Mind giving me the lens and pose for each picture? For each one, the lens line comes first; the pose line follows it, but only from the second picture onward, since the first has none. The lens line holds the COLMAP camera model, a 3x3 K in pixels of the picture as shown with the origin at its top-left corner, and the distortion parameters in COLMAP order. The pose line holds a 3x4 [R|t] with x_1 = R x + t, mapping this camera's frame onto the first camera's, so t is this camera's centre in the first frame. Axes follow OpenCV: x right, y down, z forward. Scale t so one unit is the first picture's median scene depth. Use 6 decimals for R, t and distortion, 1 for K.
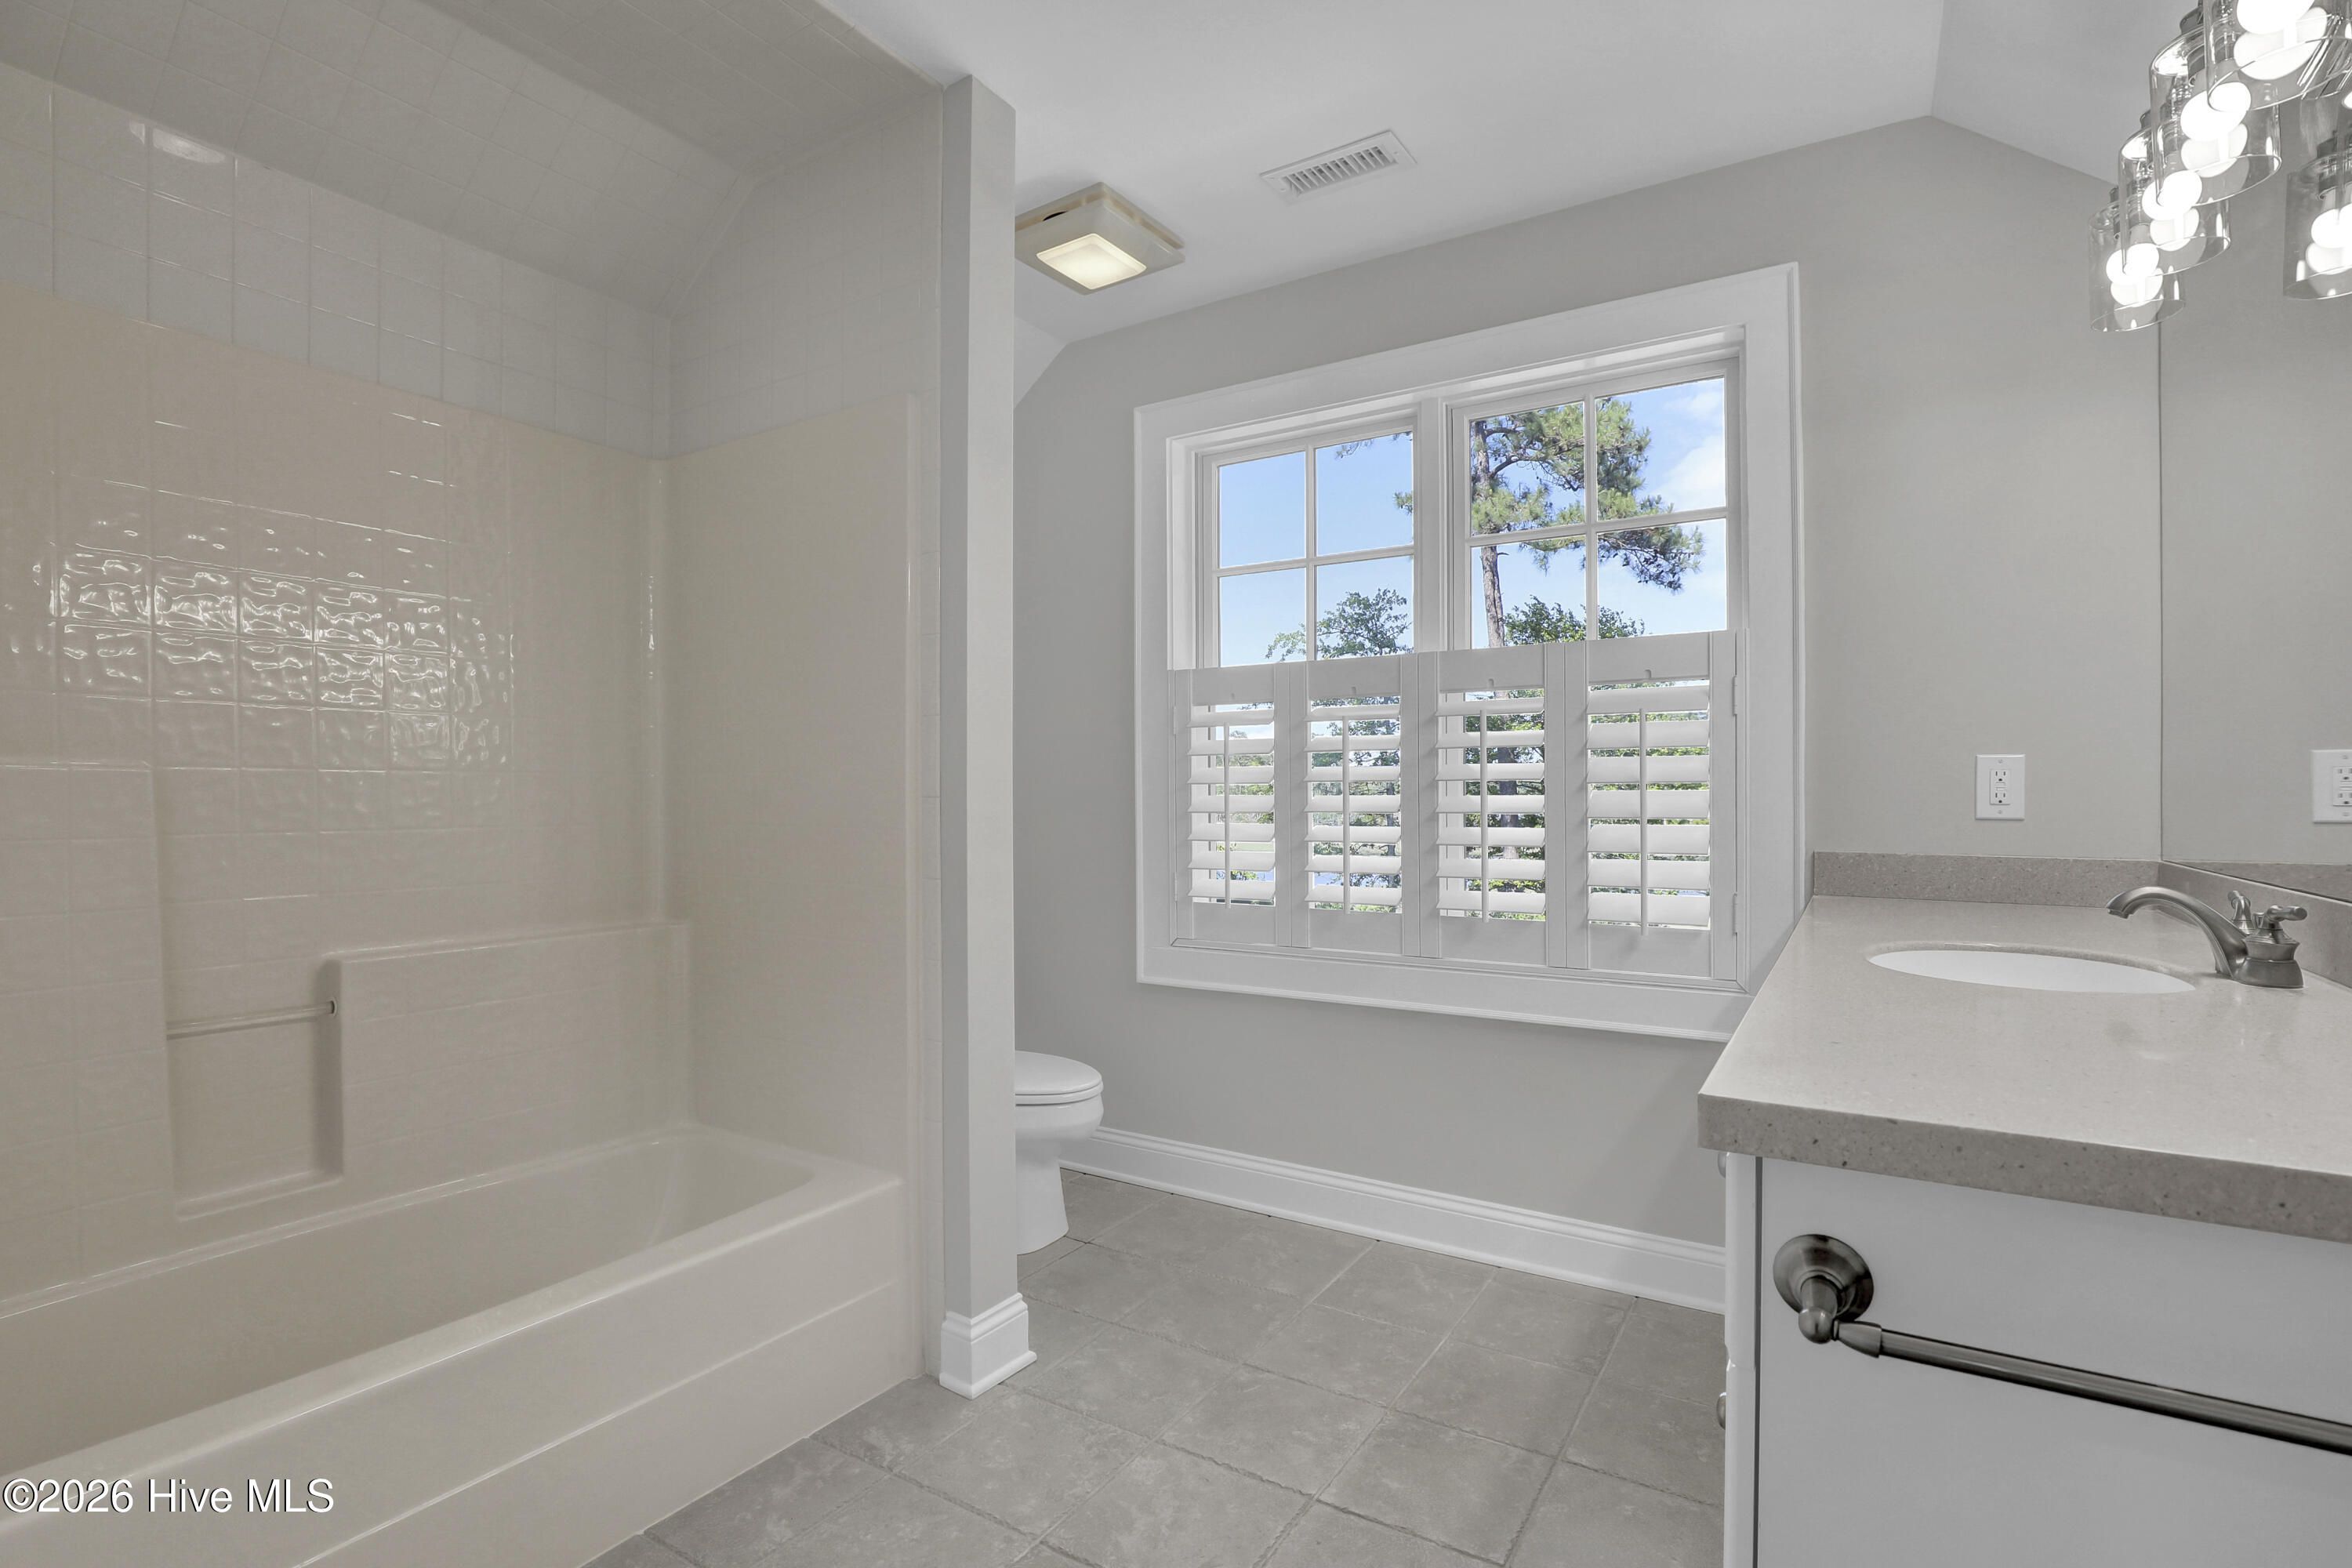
lens RADIAL K [[1120.5, 0, 1172.9], [0, 1120.5, 792.3], [0, 0, 1]] dist [0.003885, 0.000353]
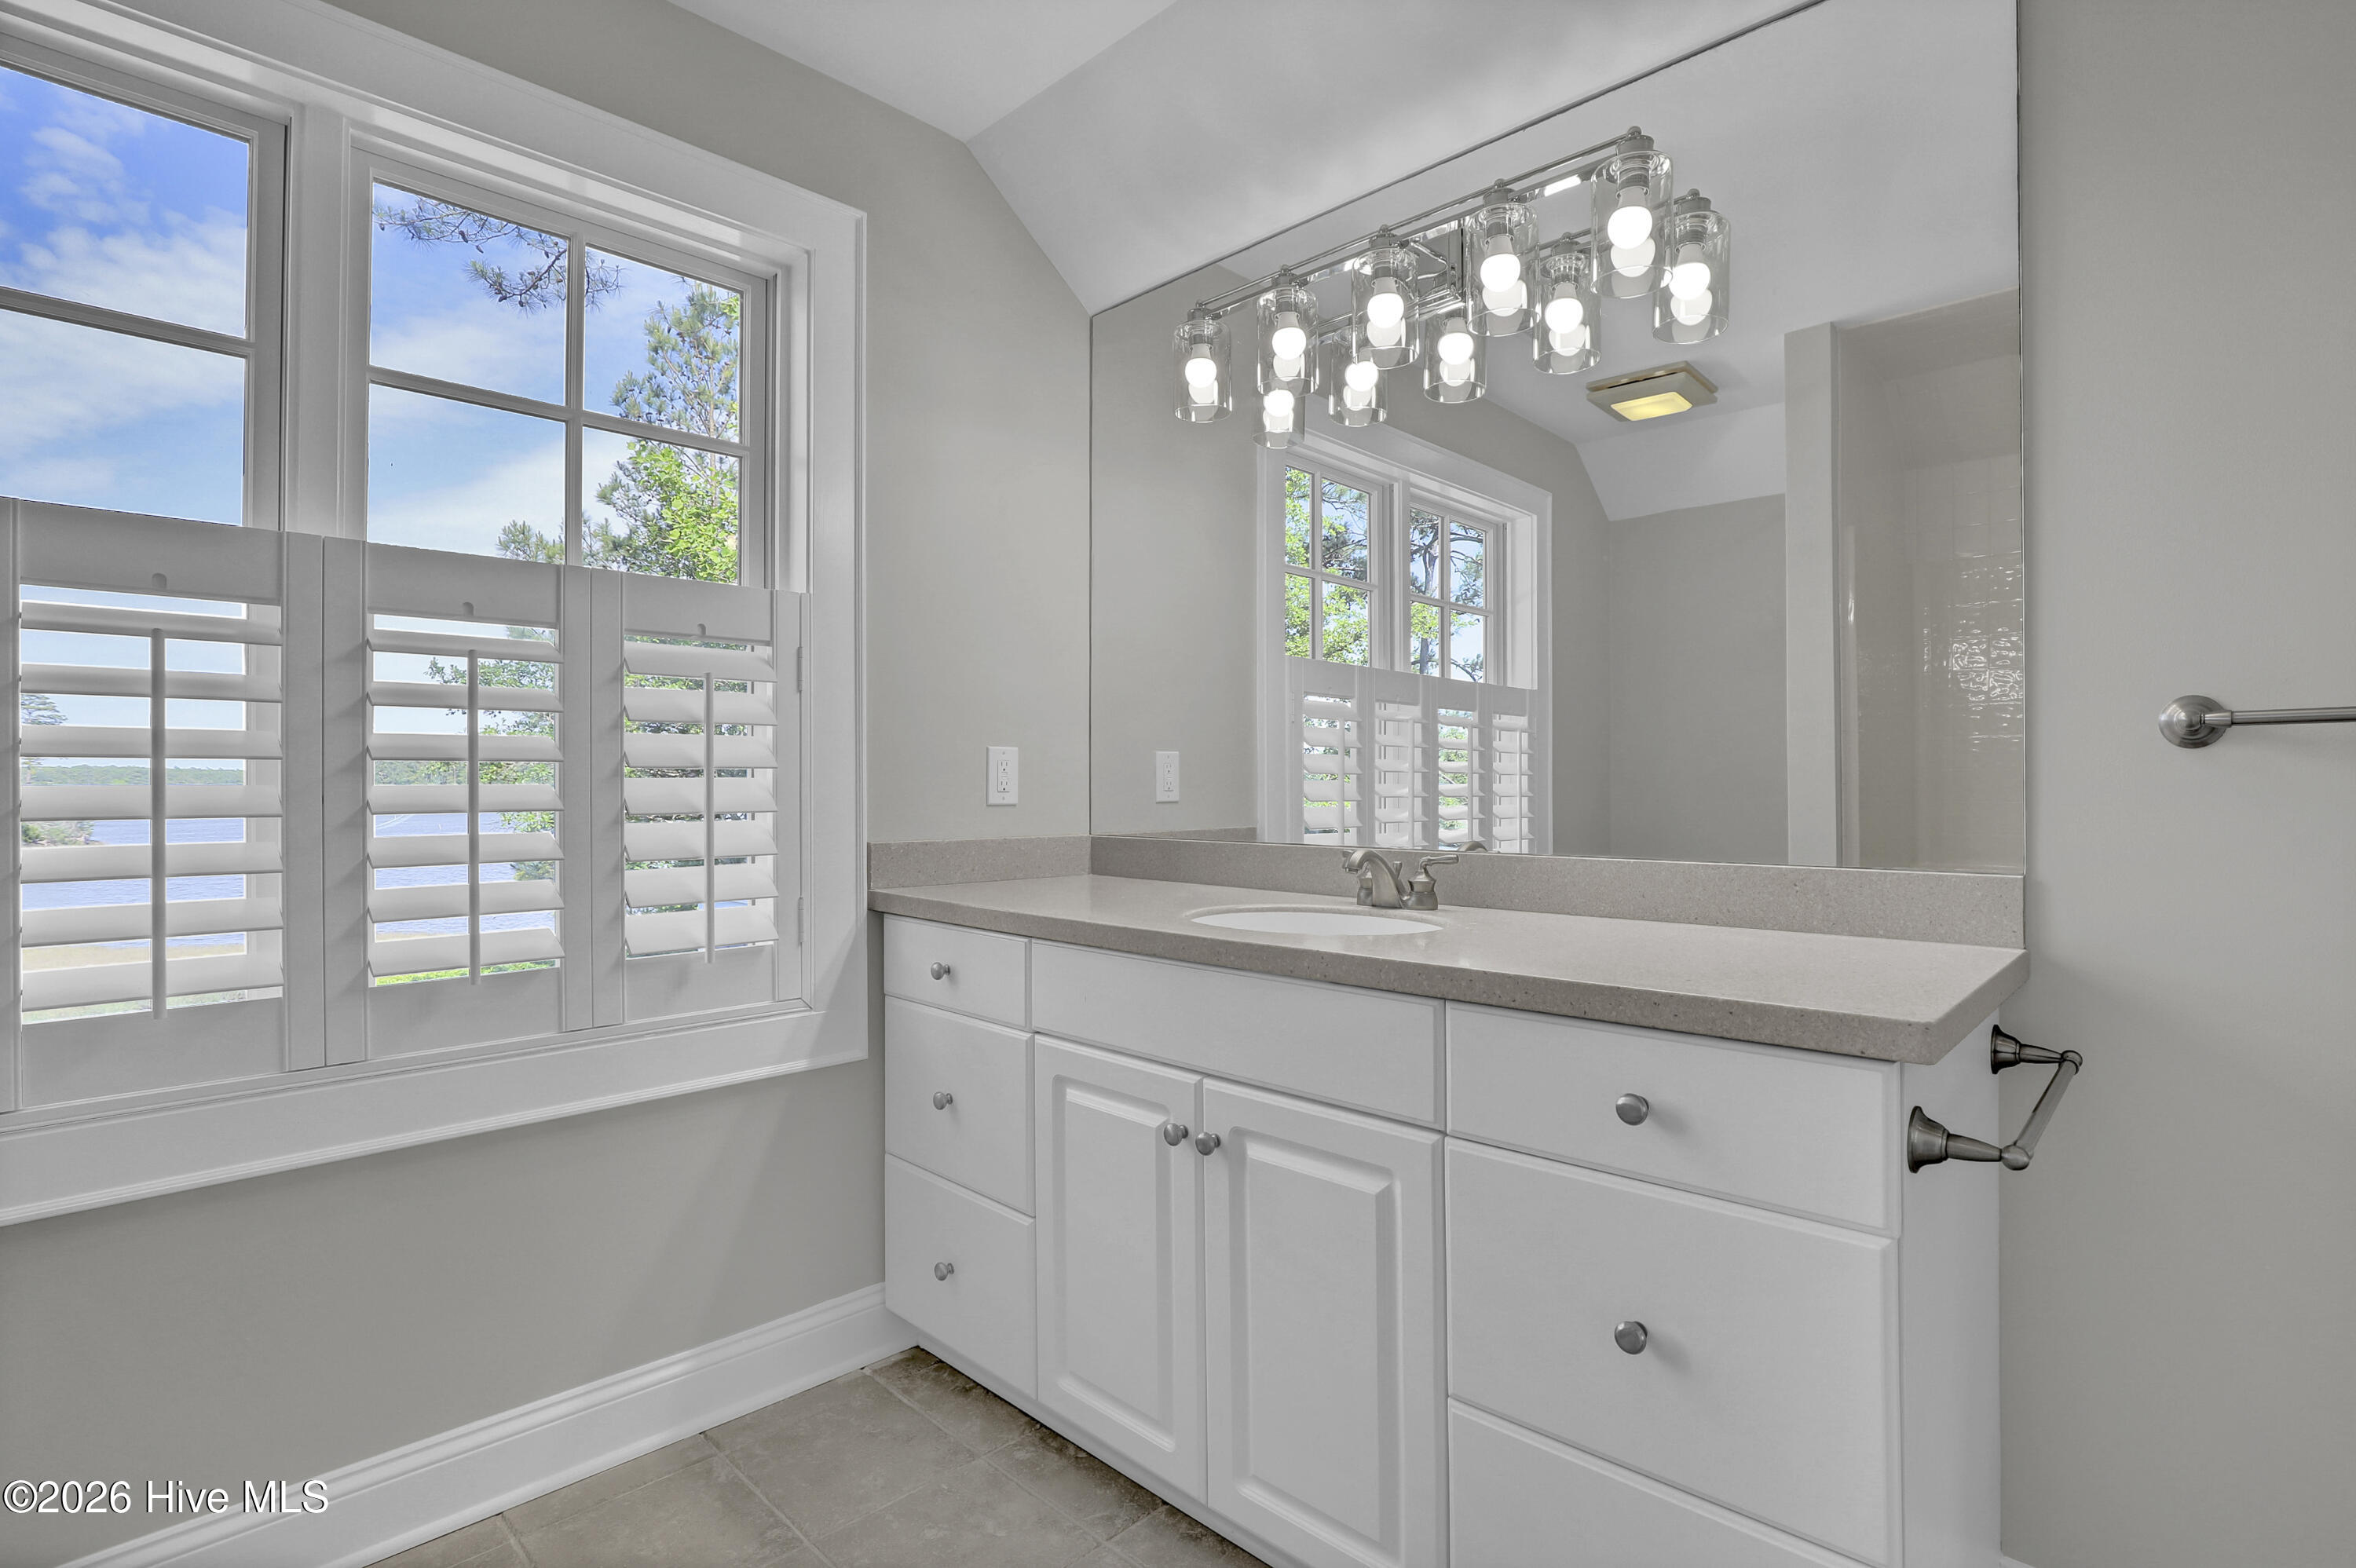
lens RADIAL K [[1122.3, 0, 1171.3], [0, 1122.3, 775.7], [0, 0, 1]] dist [0.003885, 0.000353]
pose [[0.223138, 0.010075, 0.974735, -0.278222], [-0.000744, 0.999948, -0.010165, 0.005081], [-0.974787, 0.001543, 0.223134, 0.517466]]
